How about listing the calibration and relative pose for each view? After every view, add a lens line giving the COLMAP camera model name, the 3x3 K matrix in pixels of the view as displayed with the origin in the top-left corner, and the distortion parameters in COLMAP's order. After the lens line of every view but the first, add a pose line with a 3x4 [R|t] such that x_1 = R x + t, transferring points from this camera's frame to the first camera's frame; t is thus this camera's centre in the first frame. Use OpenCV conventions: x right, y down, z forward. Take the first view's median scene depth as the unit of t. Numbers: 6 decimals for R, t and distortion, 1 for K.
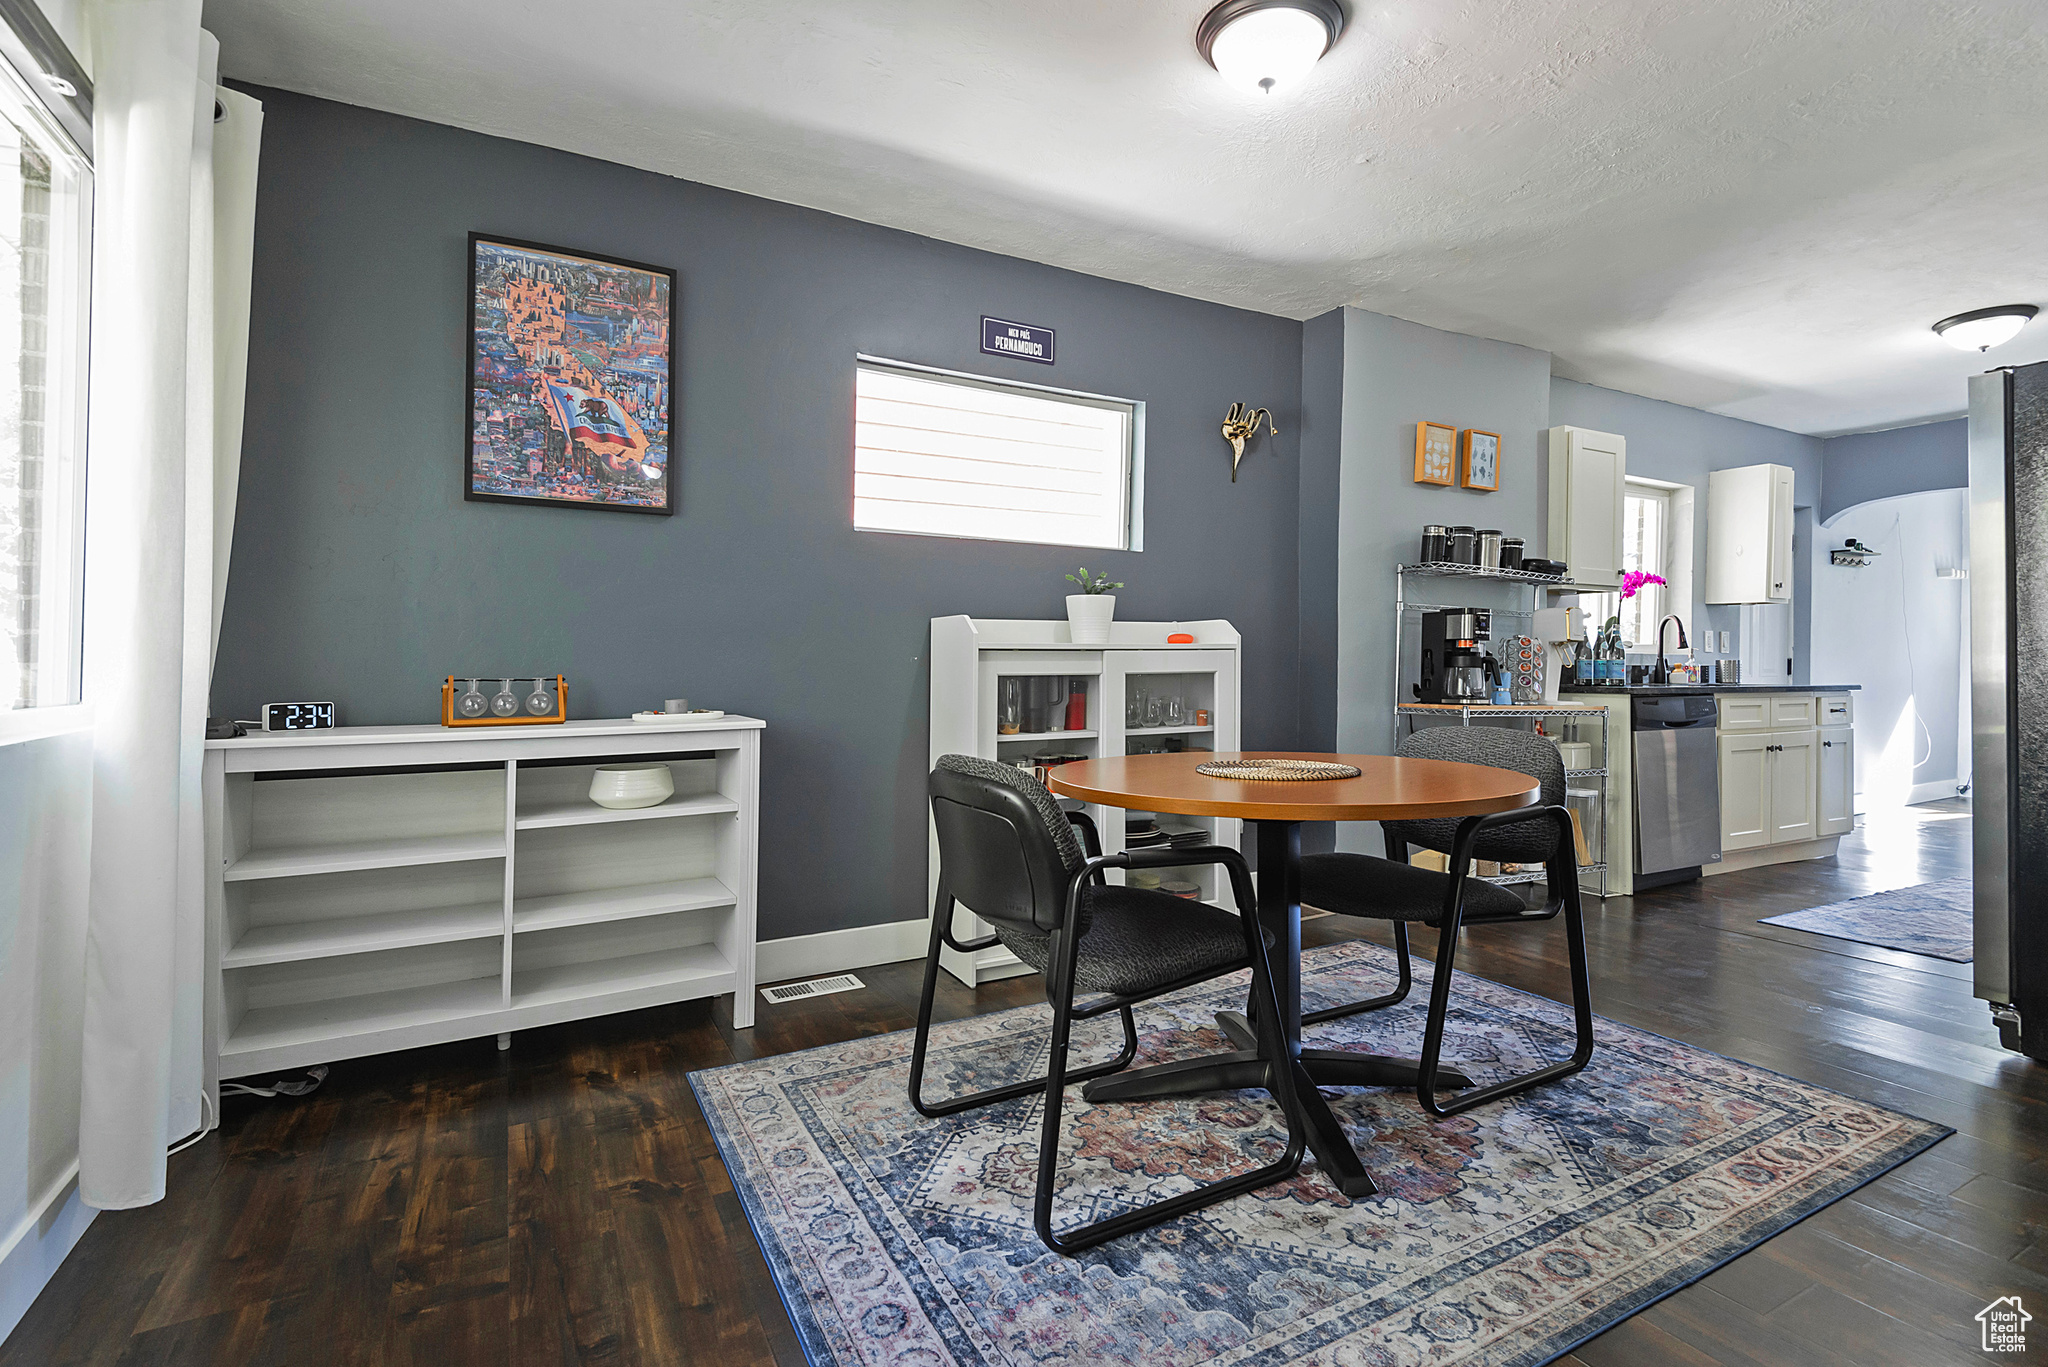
lens RADIAL K [[943.4, 0, 1038.7], [0, 943.4, 666.0], [0, 0, 1]] dist [0.004929, -0.000088]
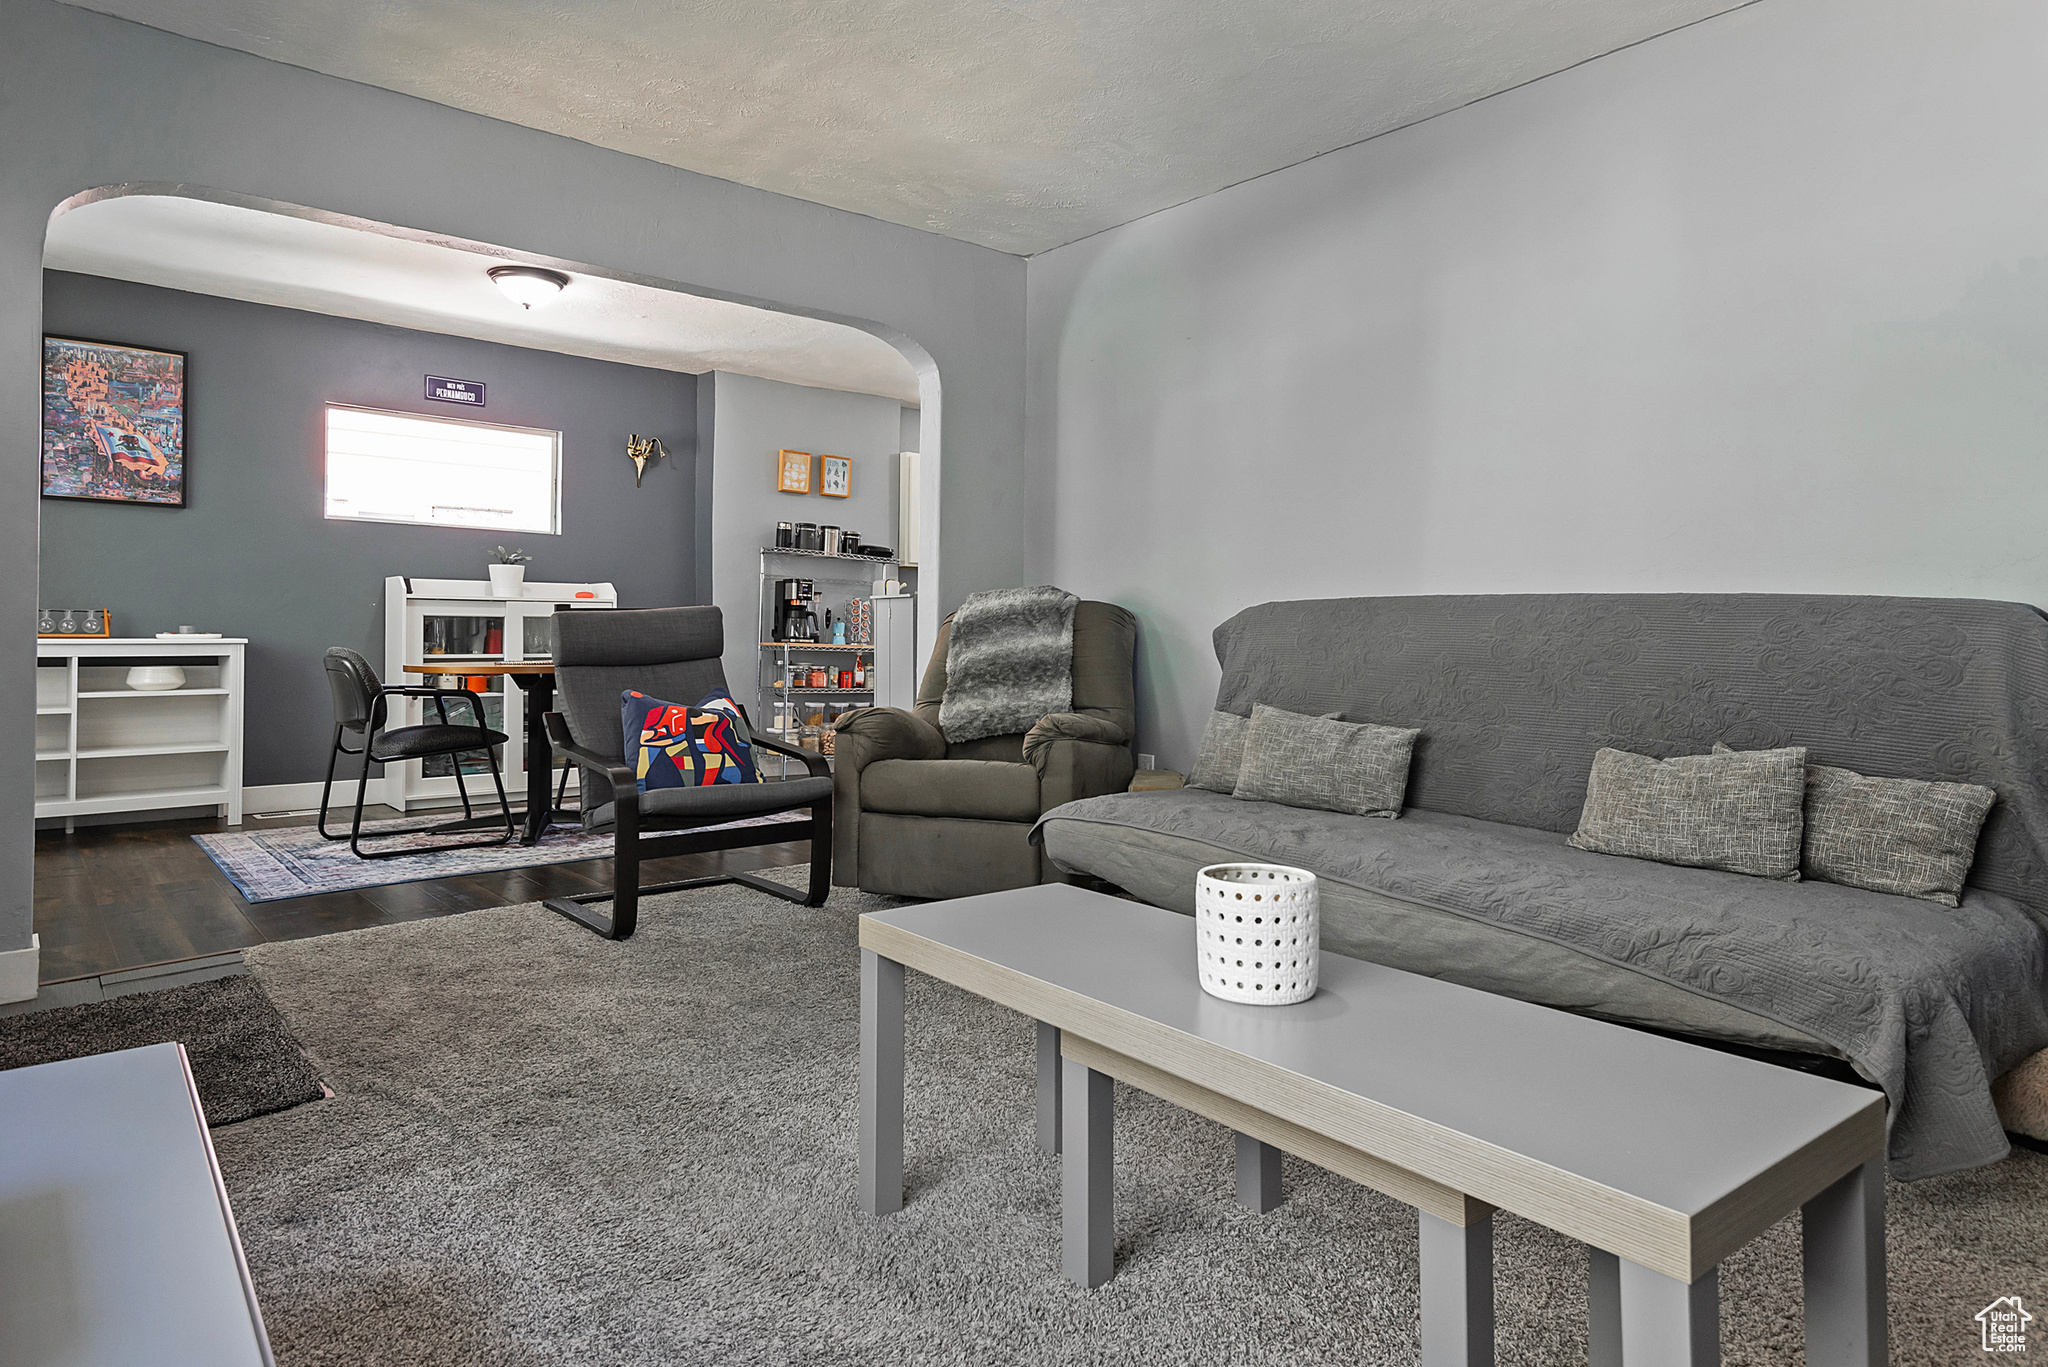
lens RADIAL K [[1141.9, 0, 1027.1], [0, 1141.9, 665.7], [0, 0, 1]] dist [-0.006737, -0.003057]
pose [[0.973137, 0.006591, 0.230134, 0.465937], [-0.012967, 0.999573, 0.026203, 0.028579], [-0.229863, -0.028483, 0.972806, -1.006226]]
